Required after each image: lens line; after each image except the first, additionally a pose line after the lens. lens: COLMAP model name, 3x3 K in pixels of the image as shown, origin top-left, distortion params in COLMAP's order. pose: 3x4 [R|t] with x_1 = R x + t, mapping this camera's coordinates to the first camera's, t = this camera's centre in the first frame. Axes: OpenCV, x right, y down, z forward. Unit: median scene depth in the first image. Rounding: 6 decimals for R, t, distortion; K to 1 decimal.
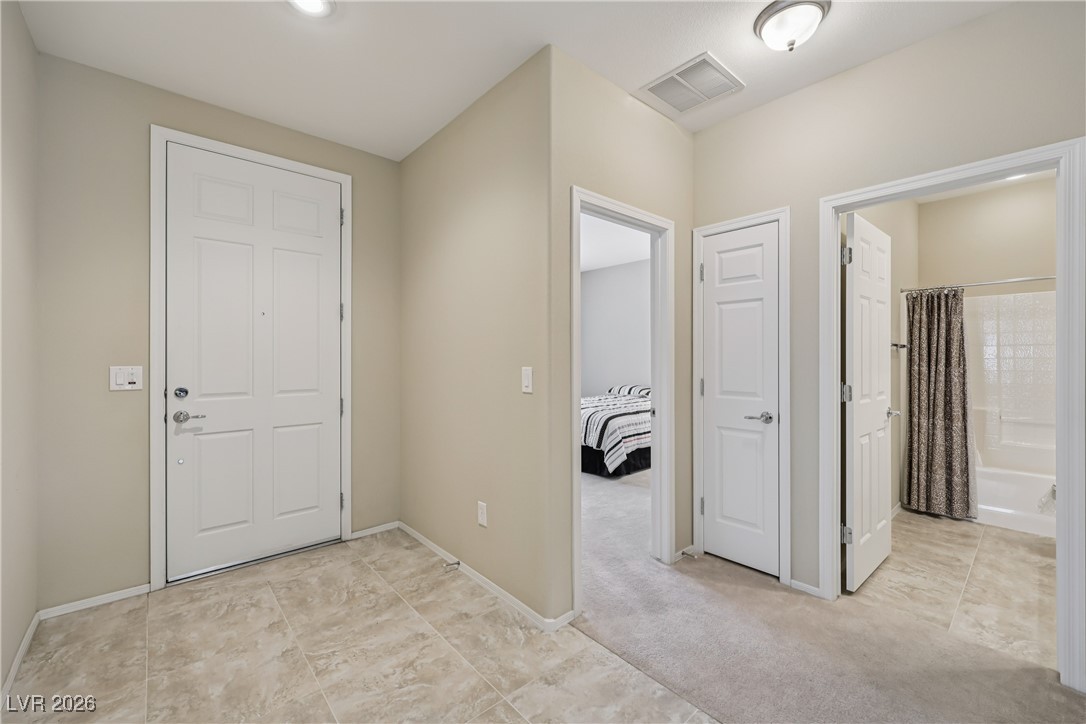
lens RADIAL K [[437.8, 0, 544.8], [0, 437.8, 357.9], [0, 0, 1]] dist [0.000313, -0.000028]
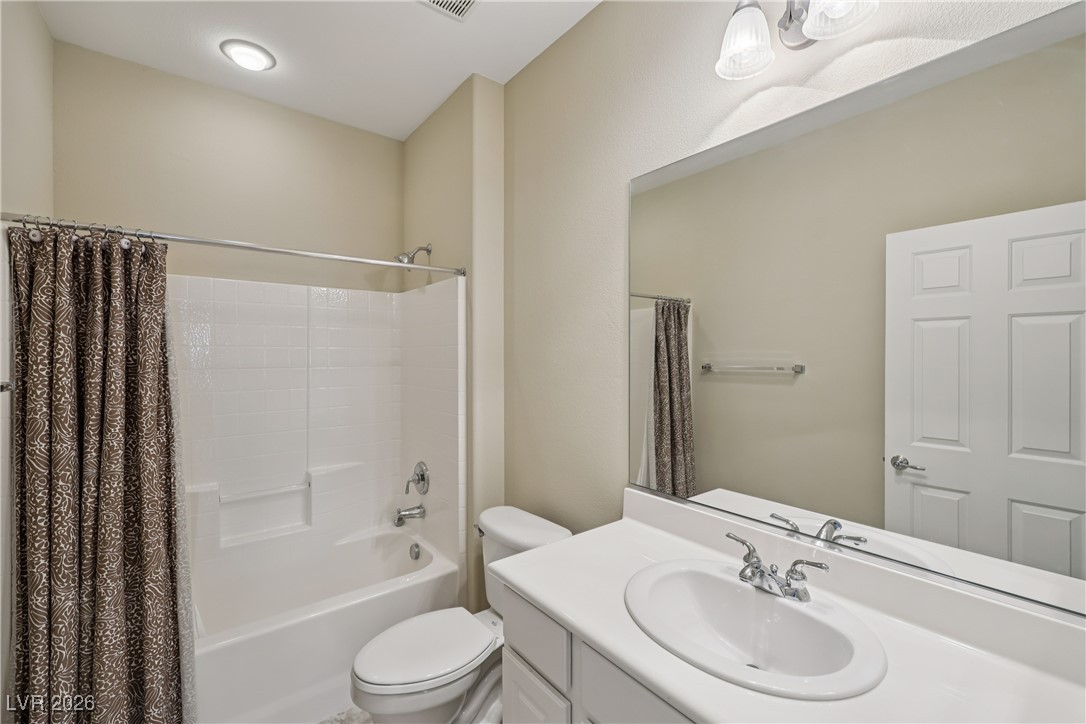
lens RADIAL K [[452.5, 0, 542.5], [0, 452.5, 356.0], [0, 0, 1]] dist [-0.000688, -0.000361]
pose [[0.060633, -0.005804, 0.998143, 0.528914], [0.001161, 0.999983, 0.005744, -0.050900], [-0.998159, 0.000810, 0.060638, 0.596833]]
